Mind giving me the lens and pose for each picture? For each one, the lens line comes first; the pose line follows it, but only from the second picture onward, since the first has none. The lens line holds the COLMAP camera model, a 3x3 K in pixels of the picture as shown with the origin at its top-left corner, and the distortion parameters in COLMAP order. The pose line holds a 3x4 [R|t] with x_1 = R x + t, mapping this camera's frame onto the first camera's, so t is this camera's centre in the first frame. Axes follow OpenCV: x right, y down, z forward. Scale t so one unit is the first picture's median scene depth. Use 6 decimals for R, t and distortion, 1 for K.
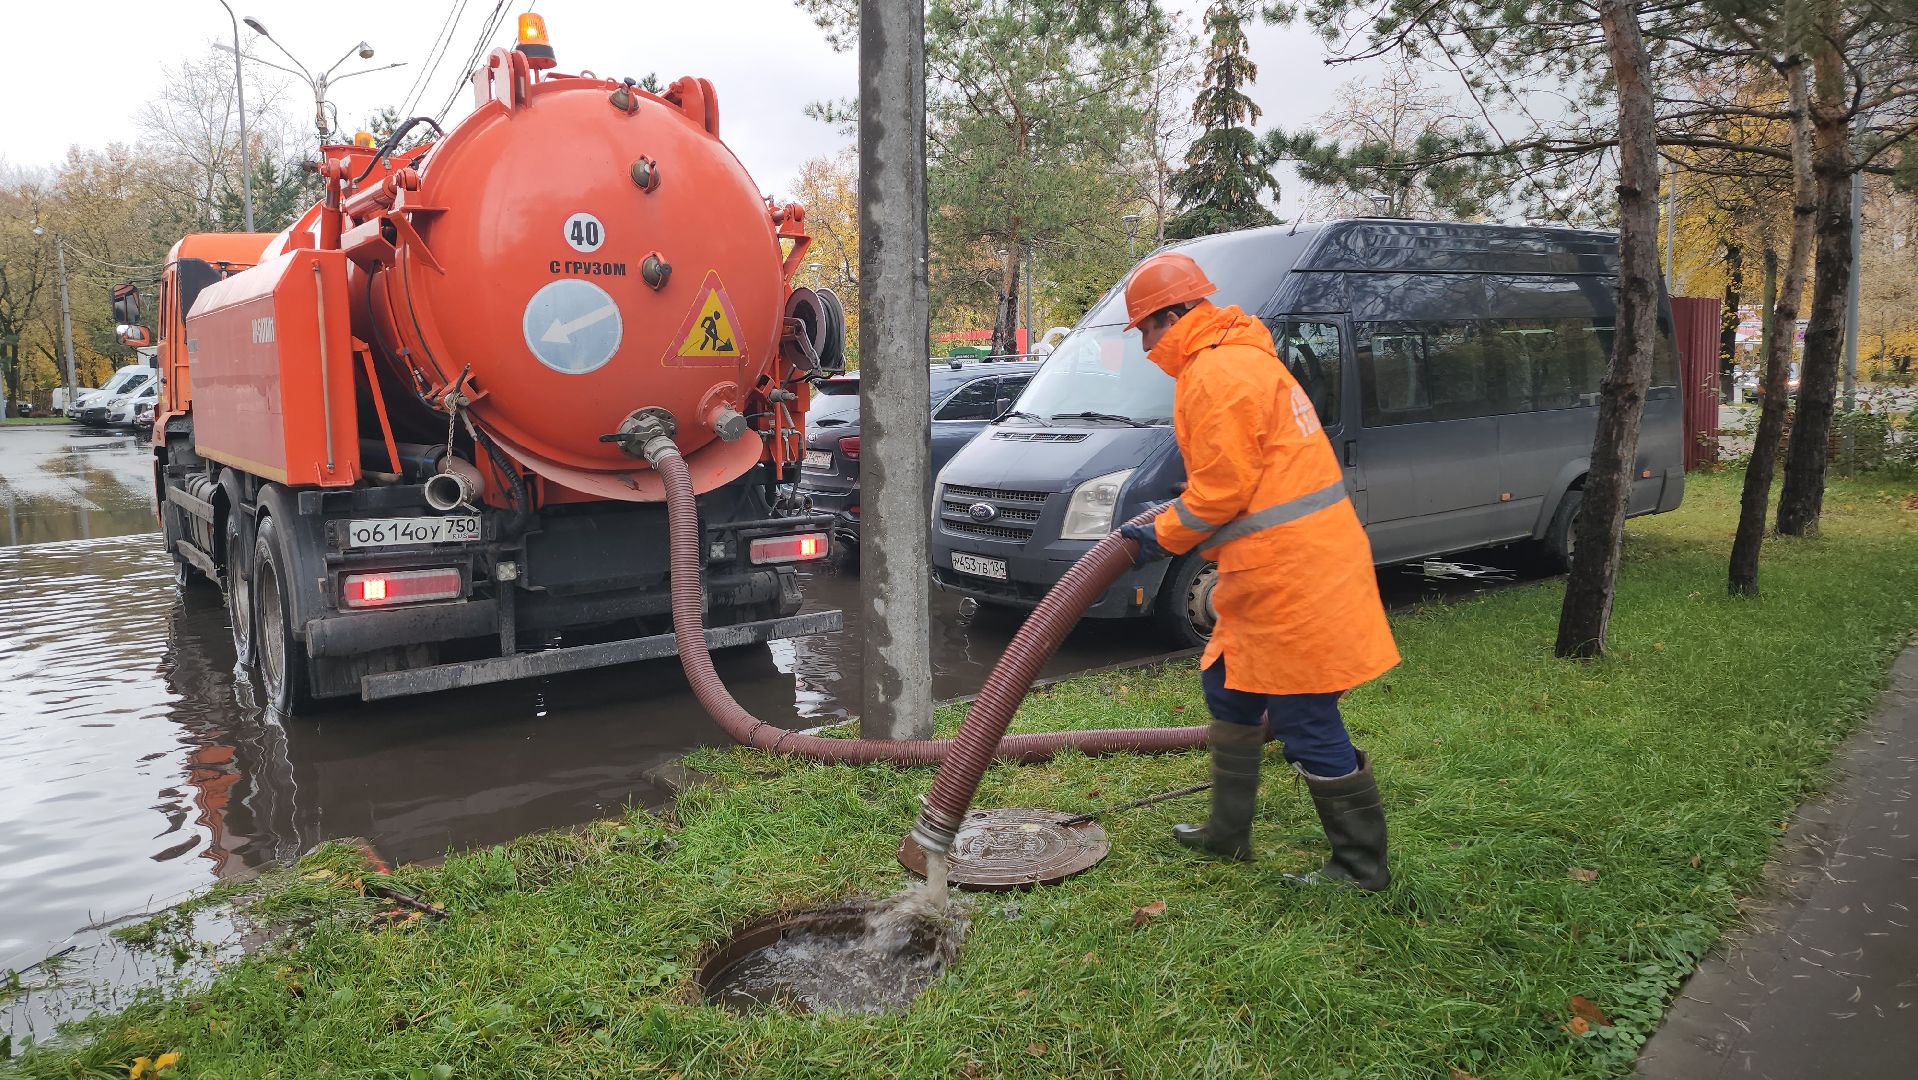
lens RADIAL K [[1253.3, 0, 946.6], [0, 1253.3, 505.2], [0, 0, 1]] dist [0.080239, -0.057968]
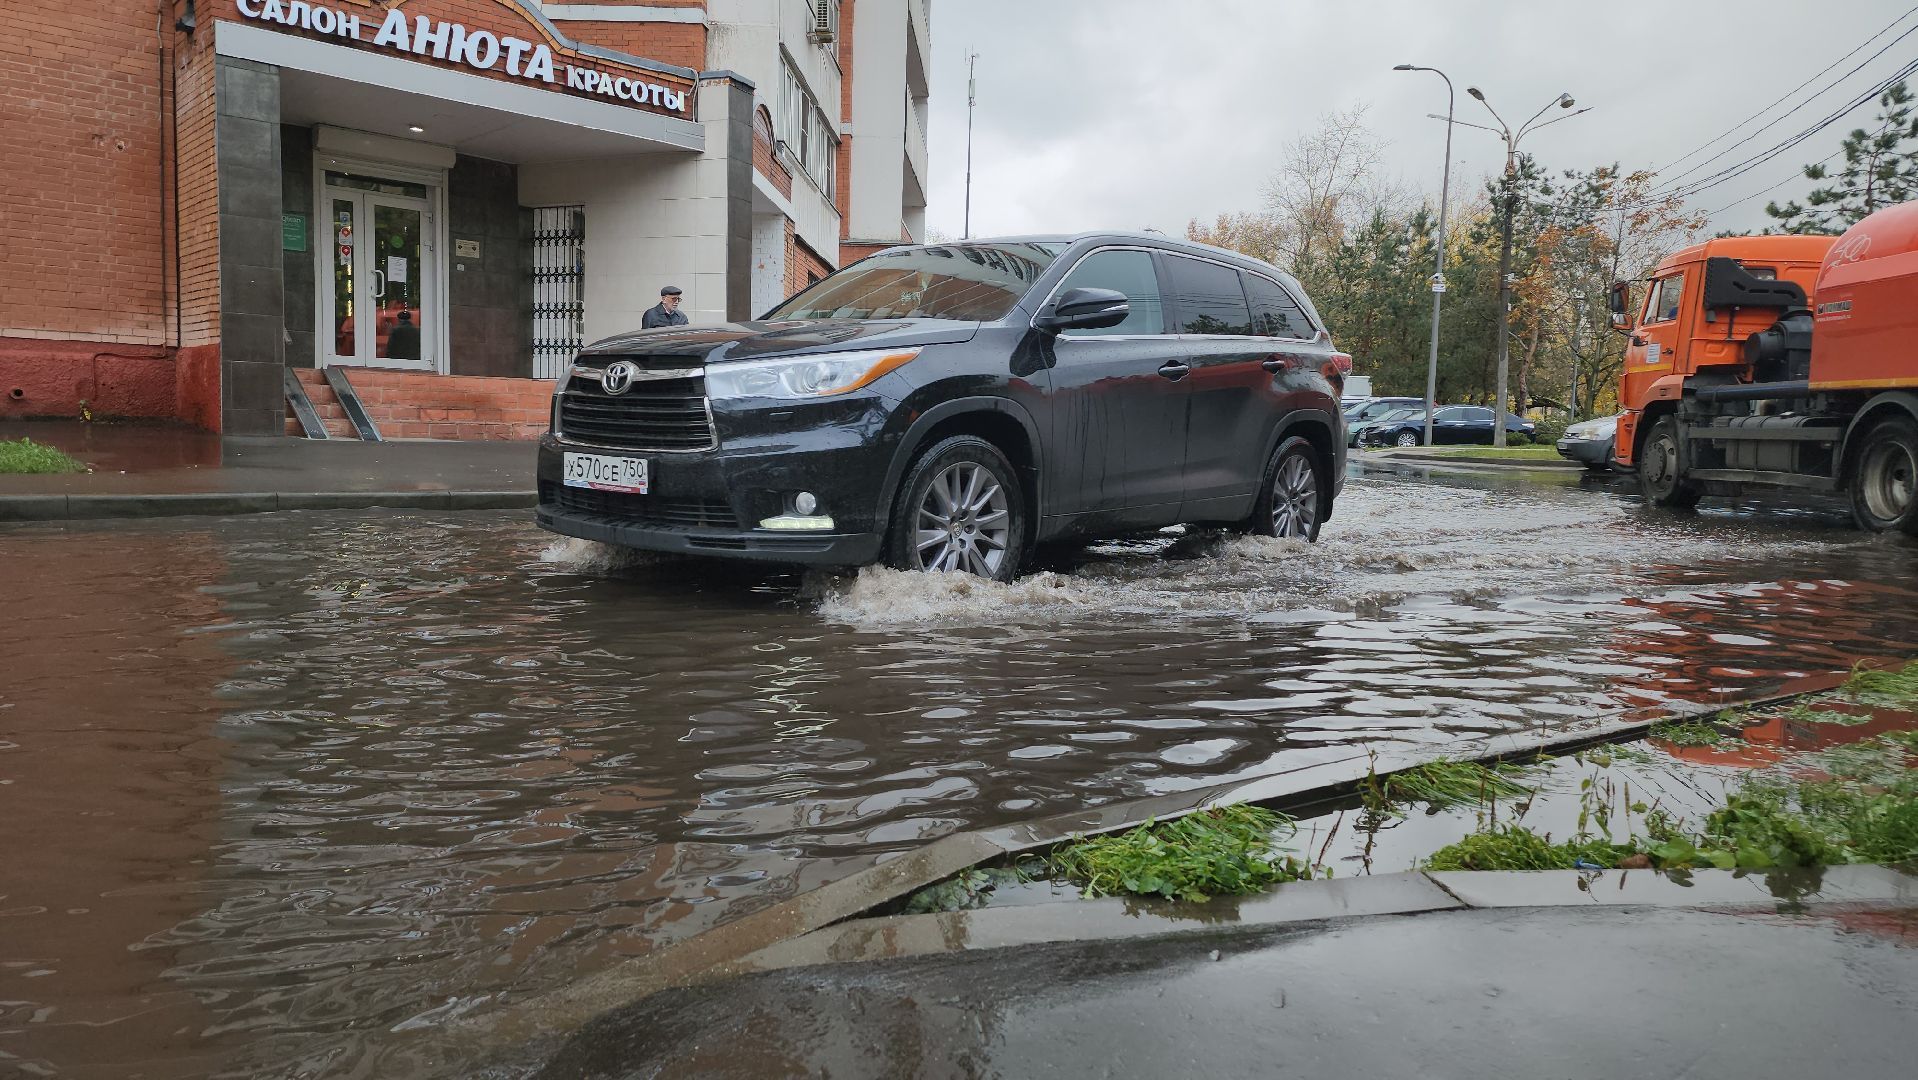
lens RADIAL K [[1253.3, 0, 946.6], [0, 1253.3, 505.2], [0, 0, 1]] dist [0.080239, -0.057968]
pose [[0.759248, 0.082620, -0.645536, -0.545960], [-0.107113, 0.994246, 0.001269, 0.240843], [0.641926, 0.068182, 0.763729, -0.820513]]
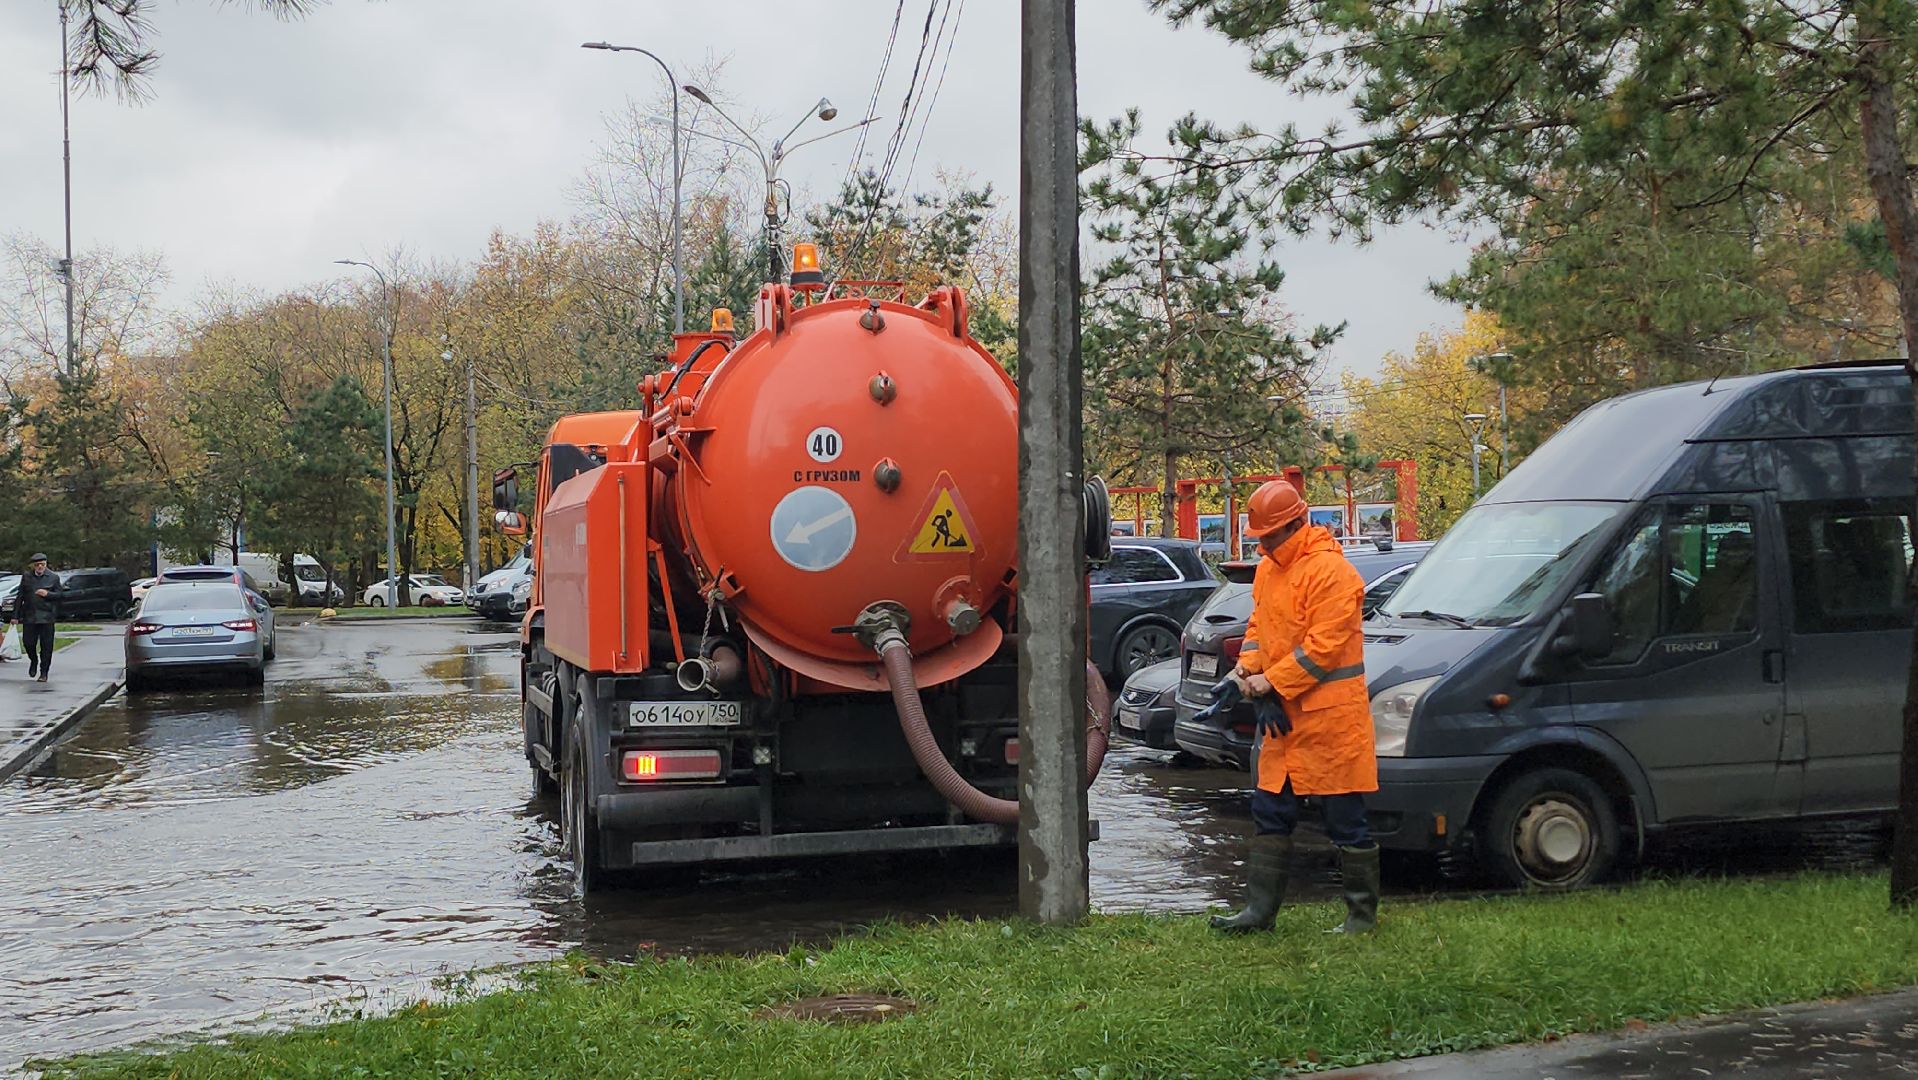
lens RADIAL K [[2272.6, 0, 968.2], [0, 2272.6, 496.5], [0, 0, 1]] dist [0.223619, -0.469990]
pose [[0.925922, -0.013503, -0.377473, 0.541951], [-0.030925, 0.993296, -0.111389, 0.044750], [0.376447, 0.114811, 0.919297, -0.726560]]
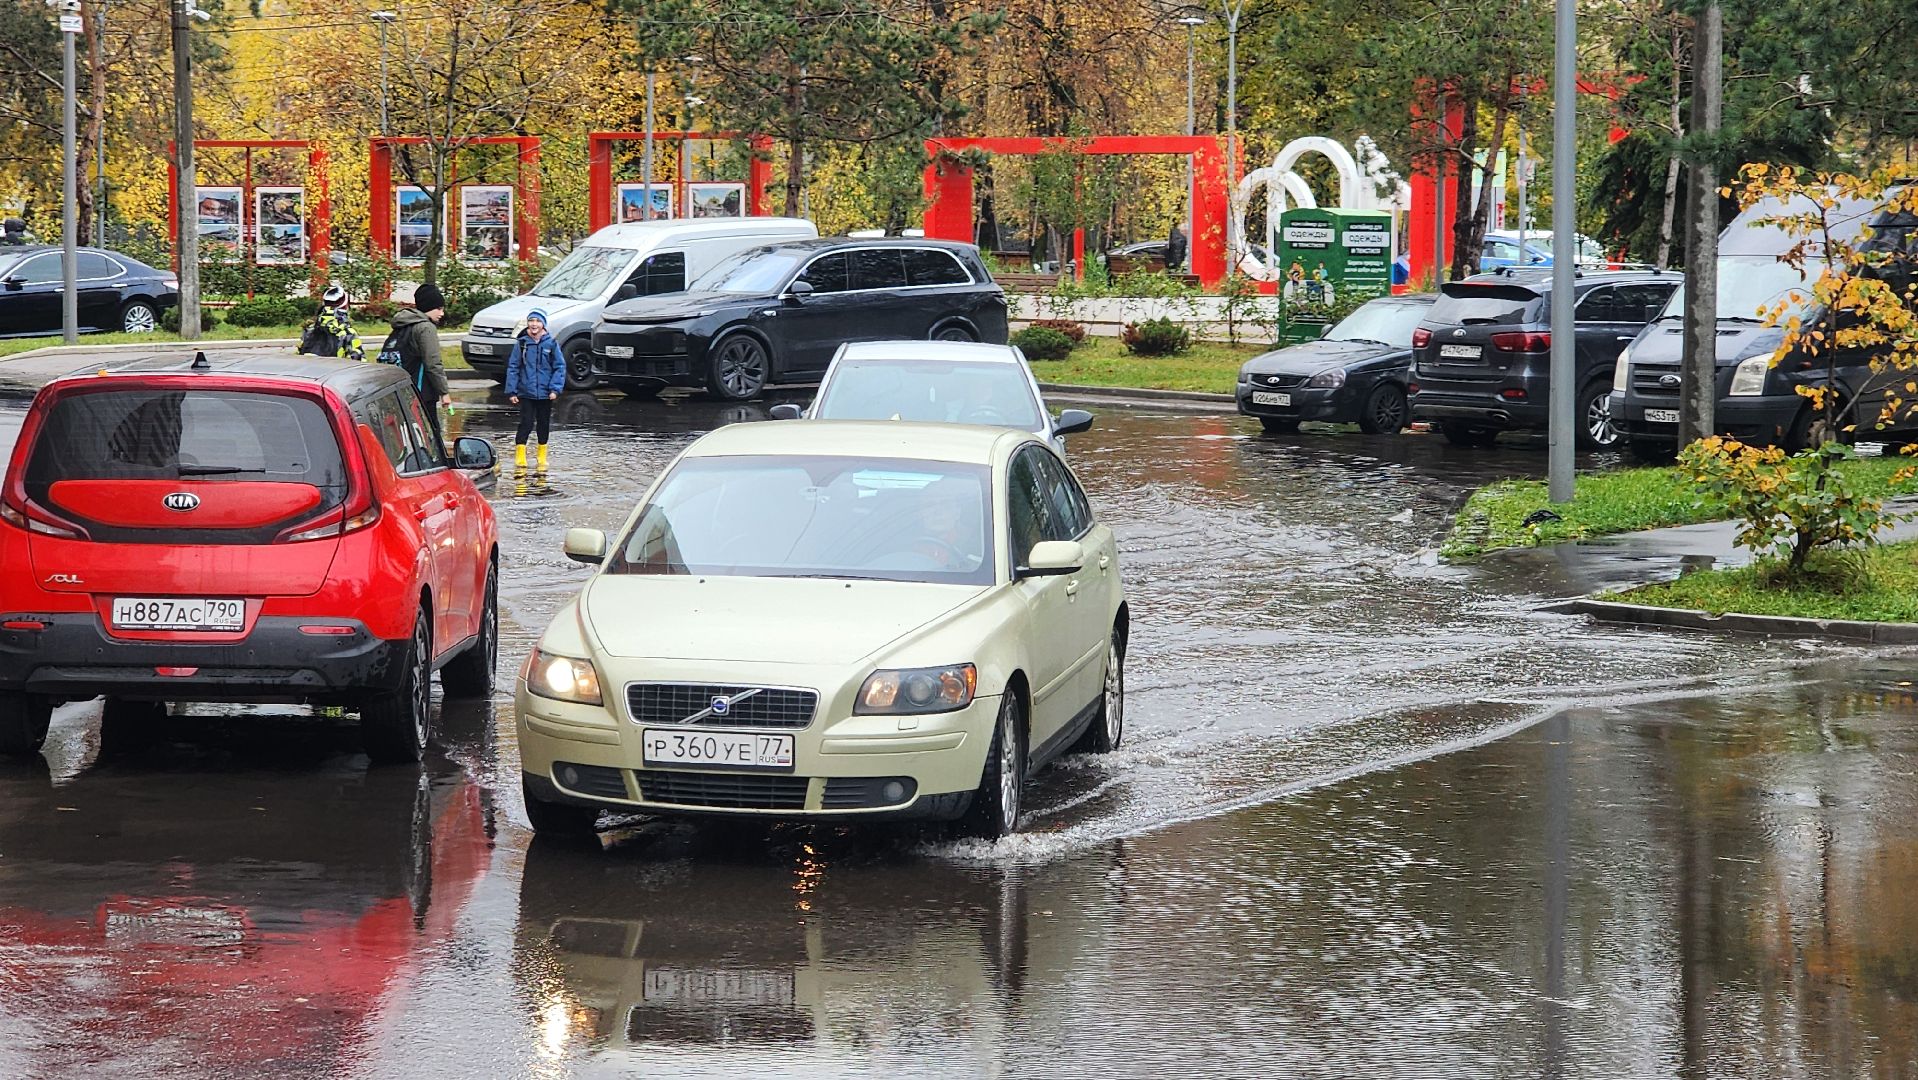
lens RADIAL K [[5869.4, 0, 959.0], [0, 5869.4, 540.0], [0, 0, 1]] dist [0.097030, 0.739135]
pose [[0.990555, 0.016303, 0.136141, -2.280739], [-0.011614, 0.999314, -0.035163, 0.583579], [-0.136621, 0.033250, 0.990065, -7.536453]]
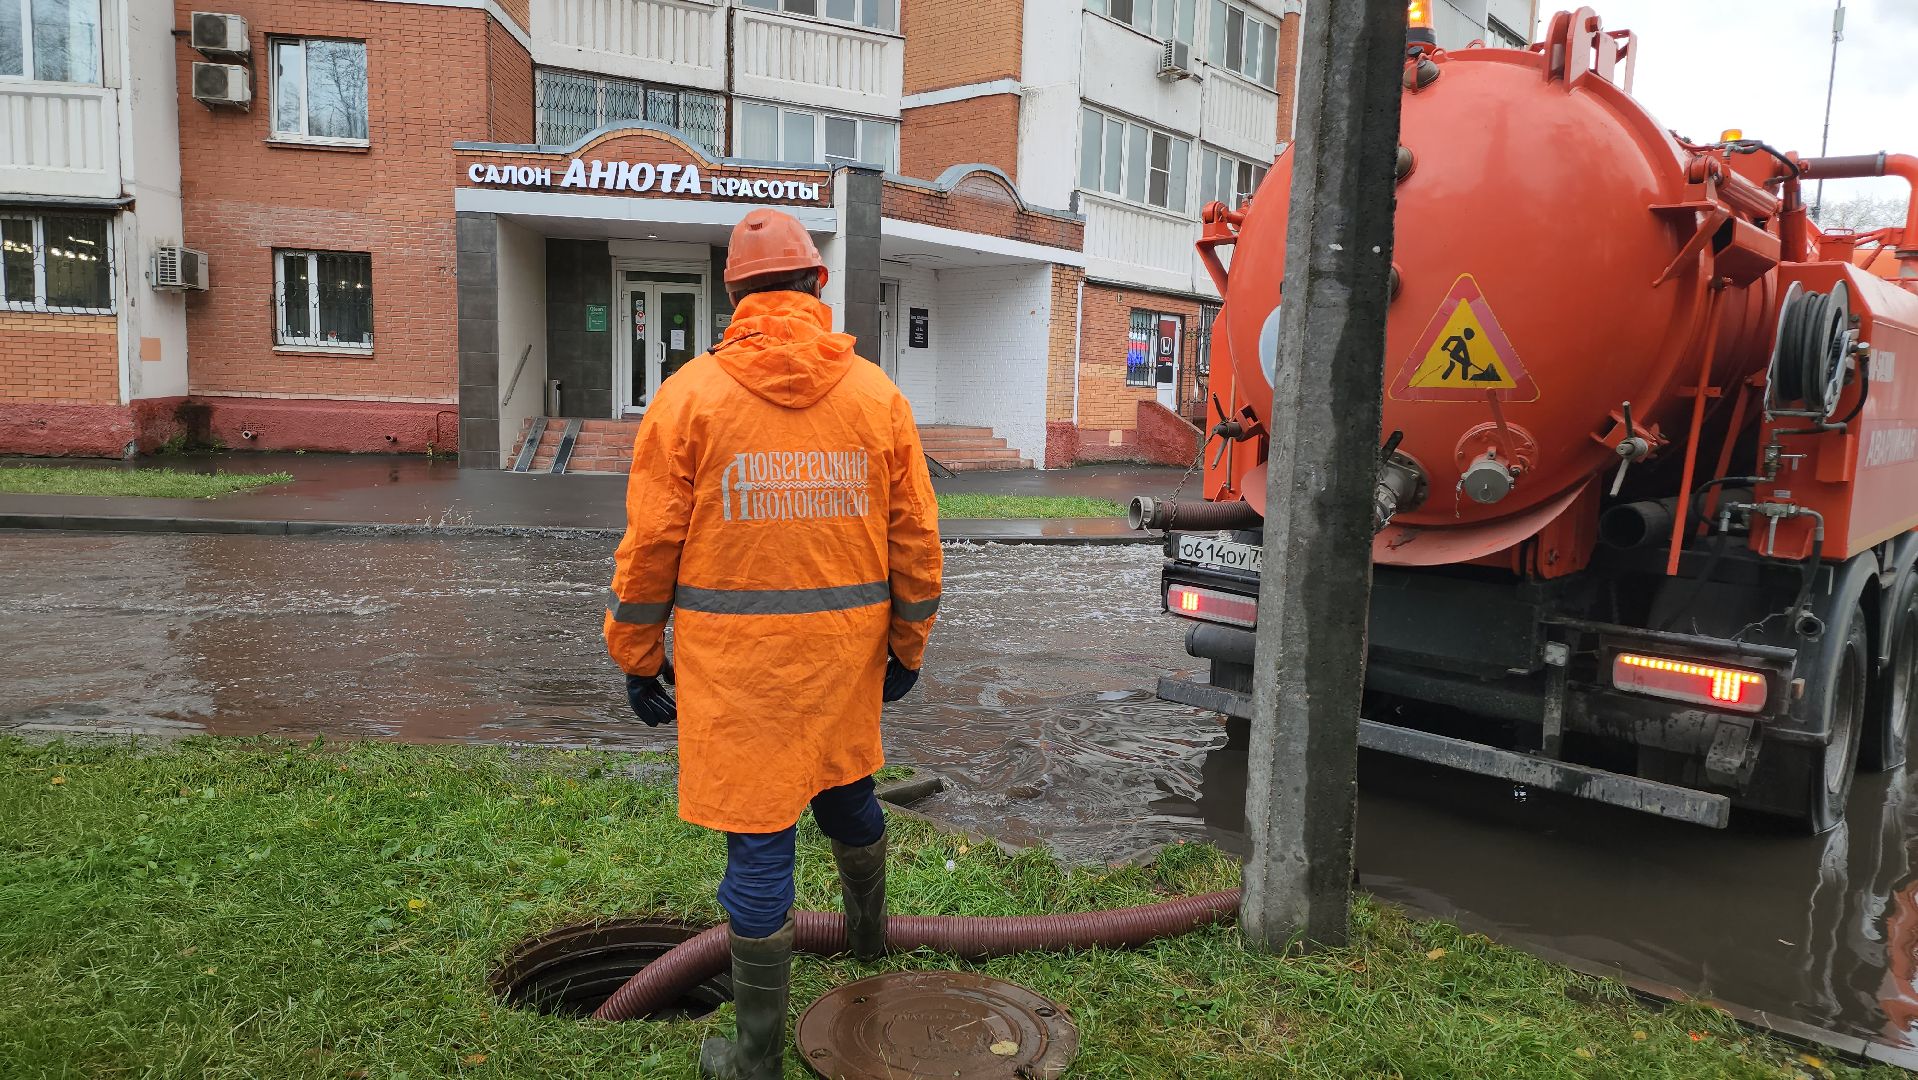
lens RADIAL K [[1278.6, 0, 959.0], [0, 1278.6, 540.0], [0, 0, 1]] dist [0.057800, -0.034373]
pose [[0.209707, 0.128864, -0.969235, 0.520969], [-0.138002, 0.985255, 0.101136, -0.063888], [0.967976, 0.112547, 0.224399, 0.537275]]
